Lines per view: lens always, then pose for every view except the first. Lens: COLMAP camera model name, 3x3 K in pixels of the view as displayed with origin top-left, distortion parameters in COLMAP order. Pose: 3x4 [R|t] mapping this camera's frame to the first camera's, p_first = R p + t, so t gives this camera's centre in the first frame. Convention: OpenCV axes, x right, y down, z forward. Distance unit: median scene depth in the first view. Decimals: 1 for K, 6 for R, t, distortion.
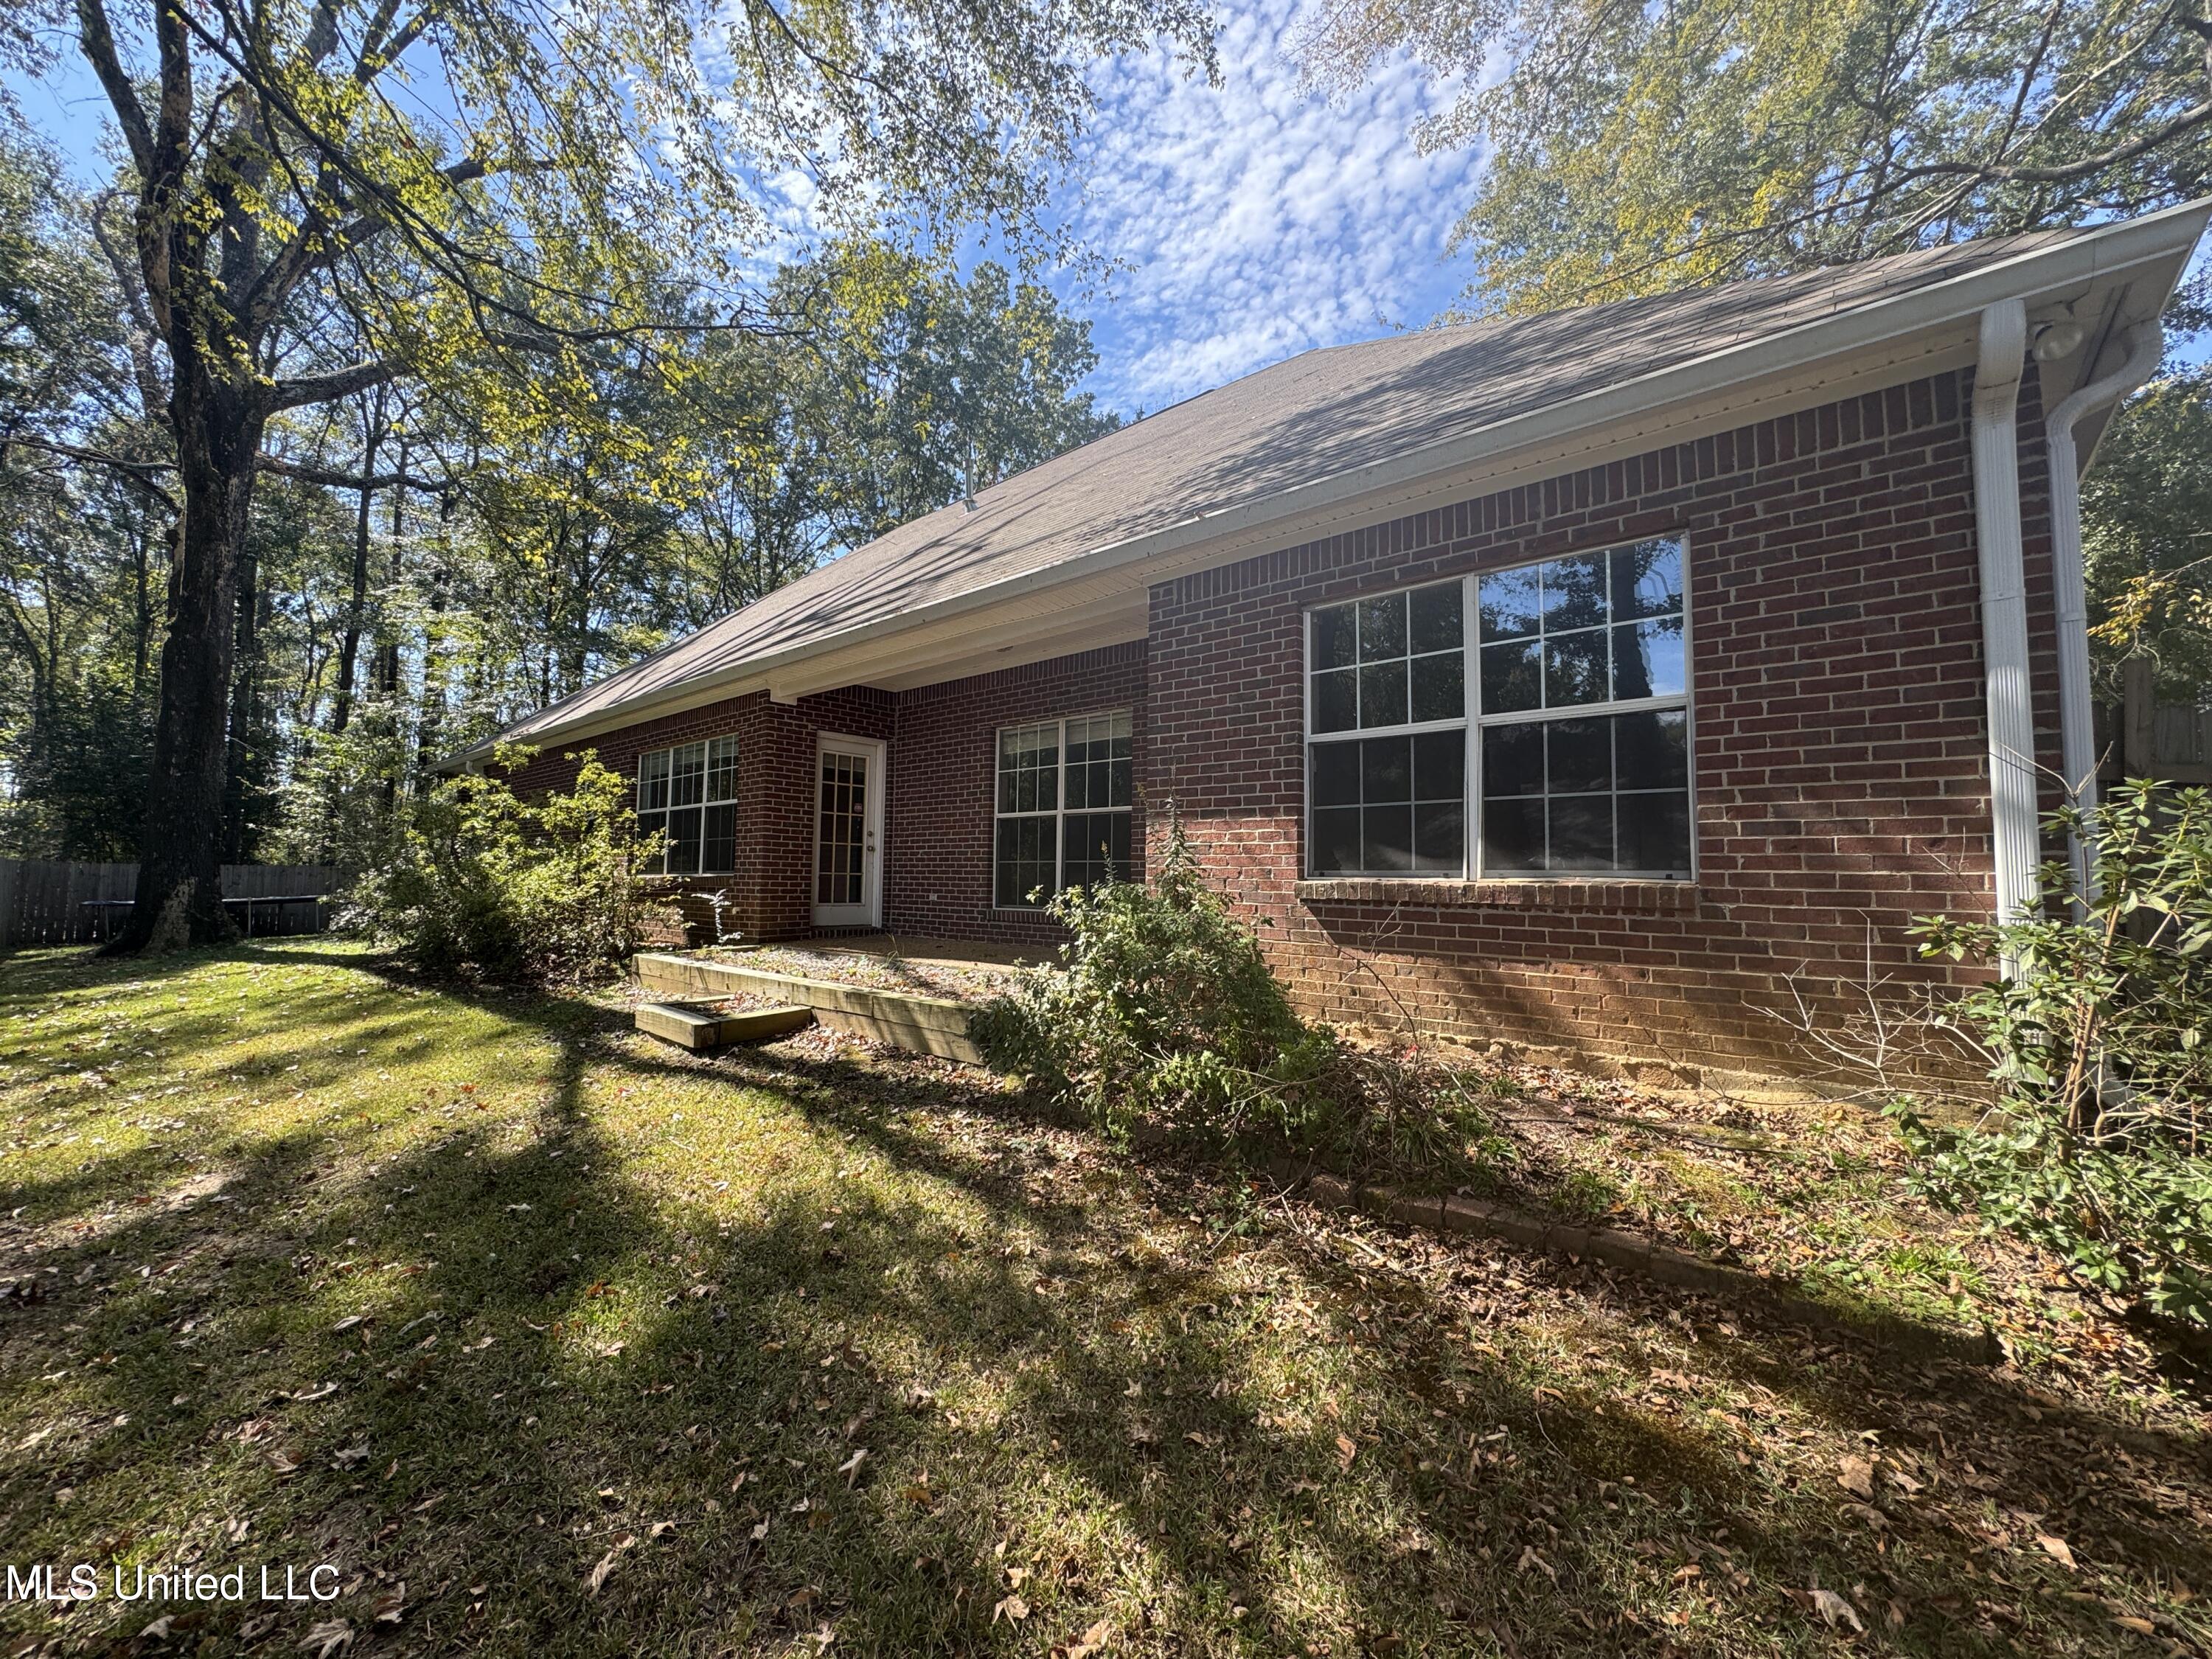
lens RADIAL K [[883.3, 0, 1105.0], [0, 883.3, 829.2], [0, 0, 1]] dist [-0.003194, -0.000005]
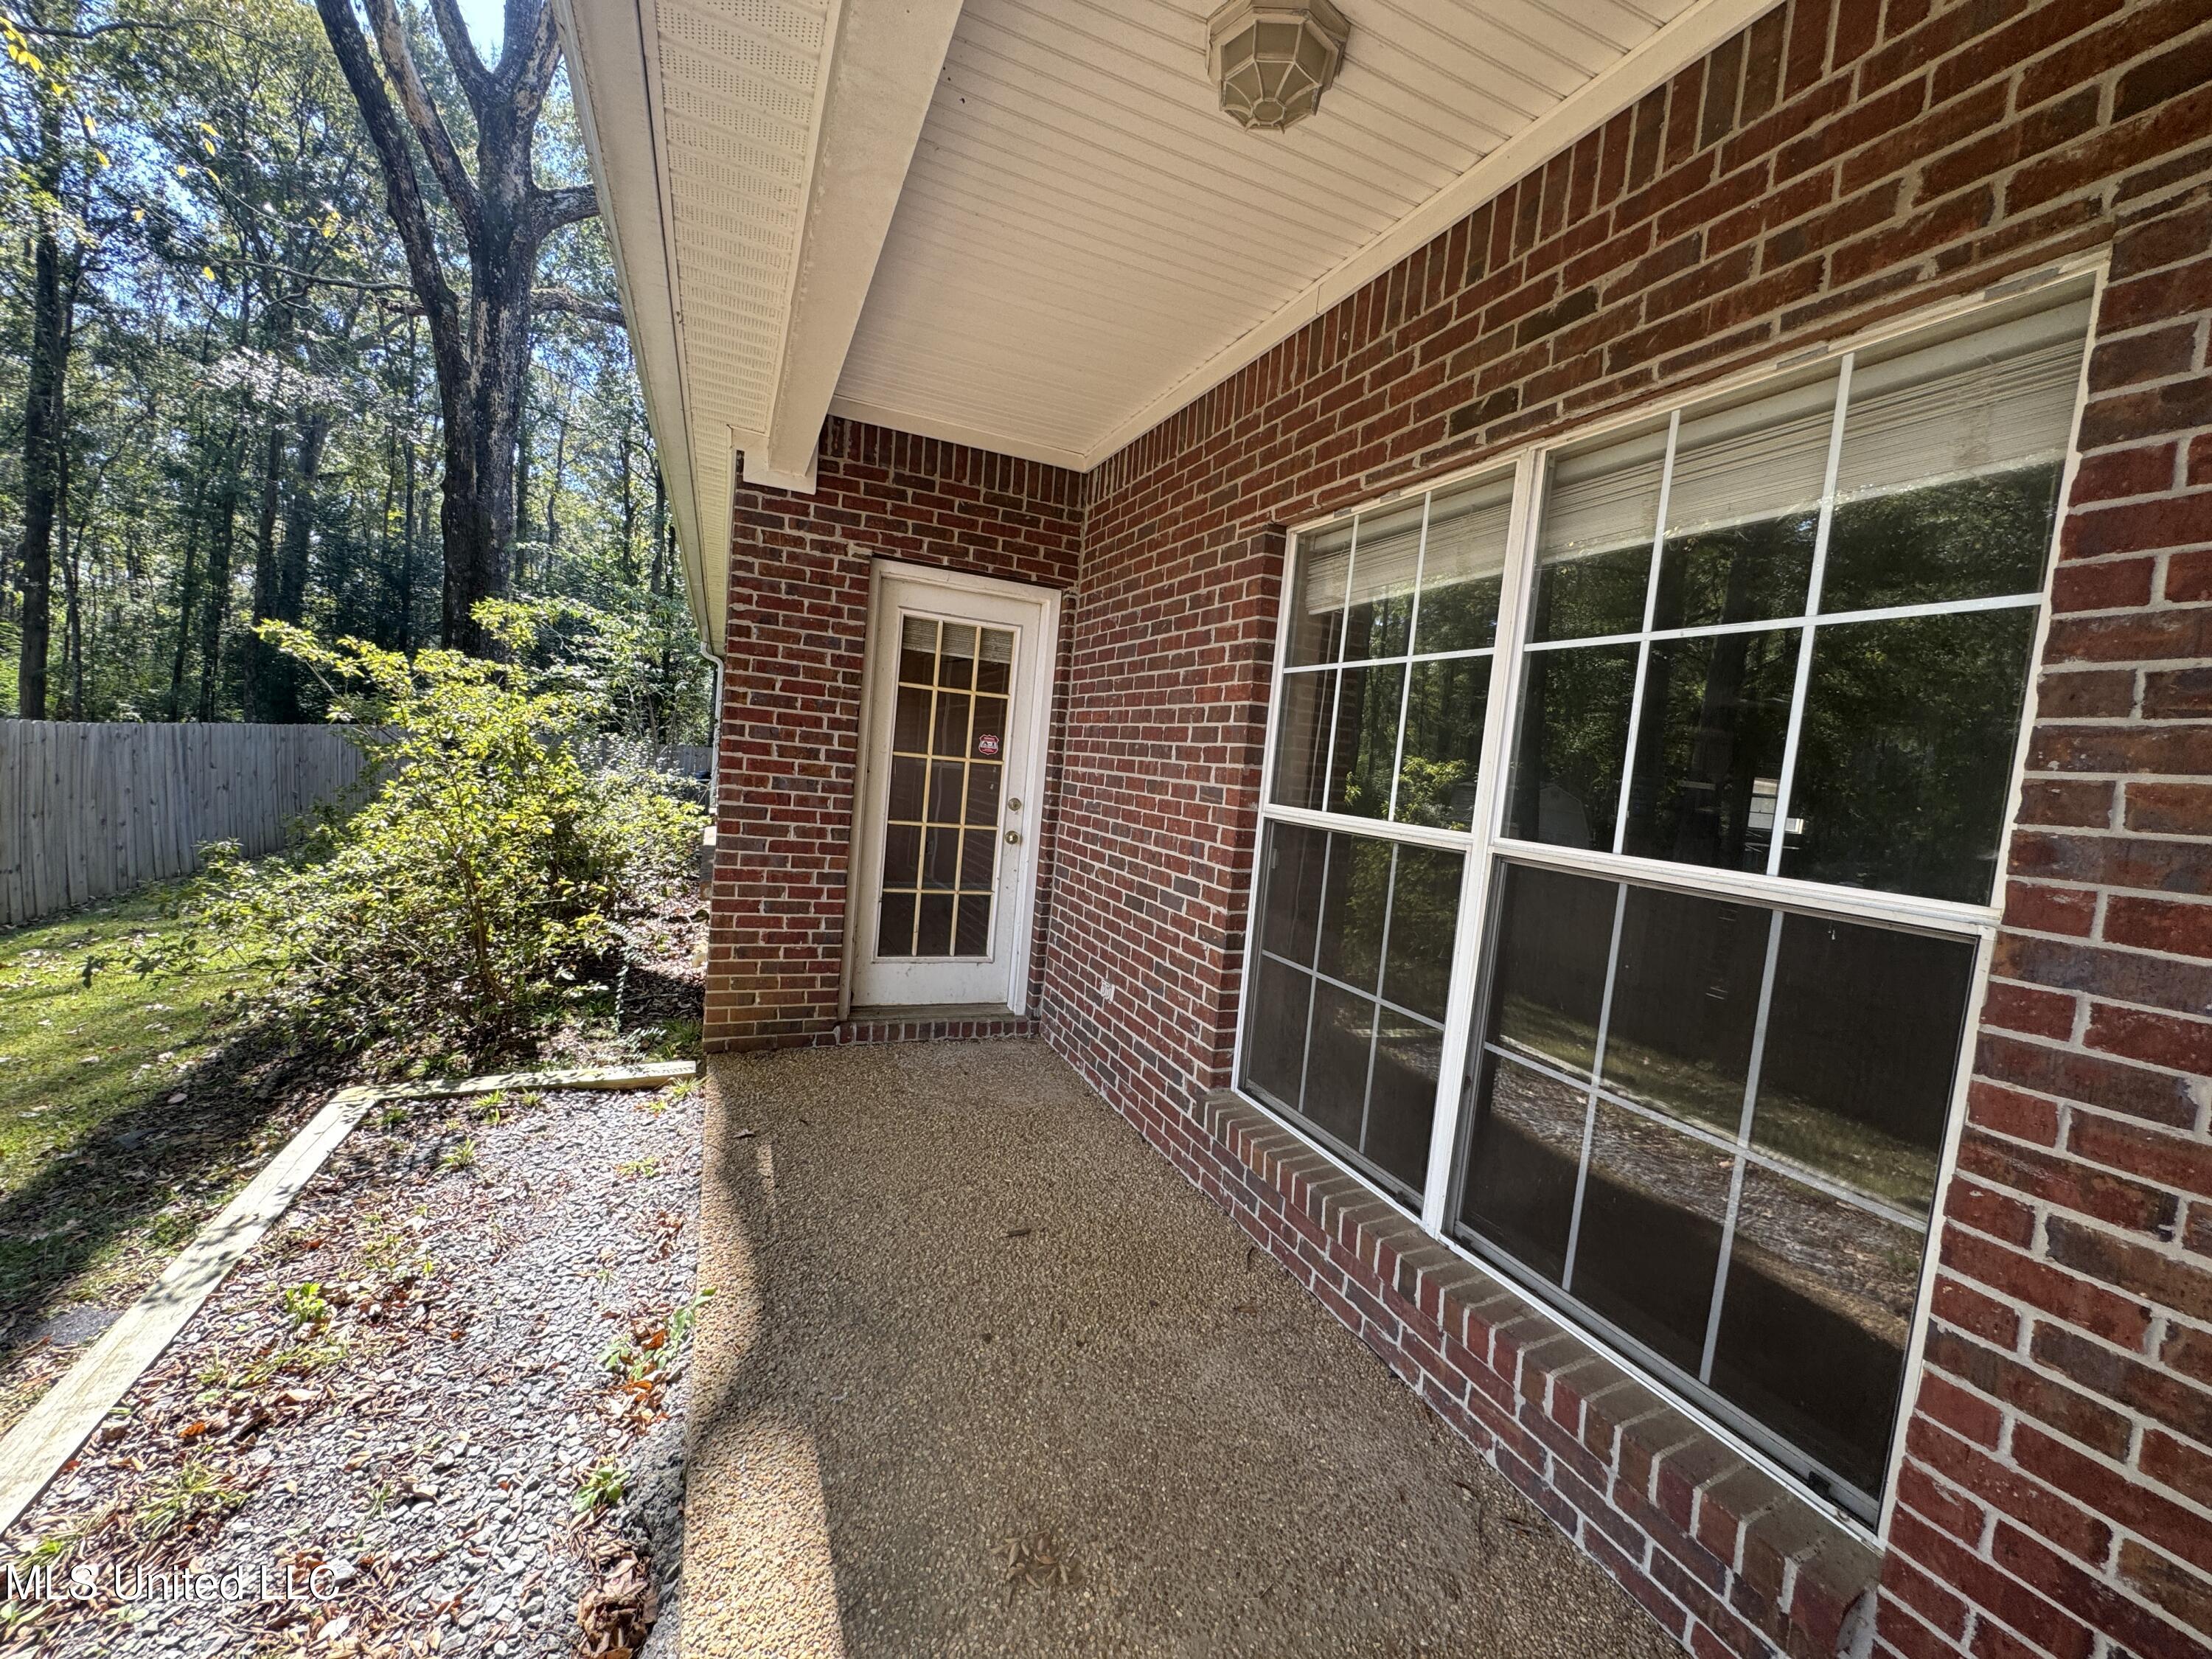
lens RADIAL K [[883.3, 0, 1101.9], [0, 883.3, 830.0], [0, 0, 1]] dist [-0.003194, -0.000005]
pose [[0.898287, 0.100534, -0.427755, -0.035896], [-0.048601, 0.990234, 0.130671, -0.043335], [0.436714, -0.096590, 0.894400, 0.637878]]
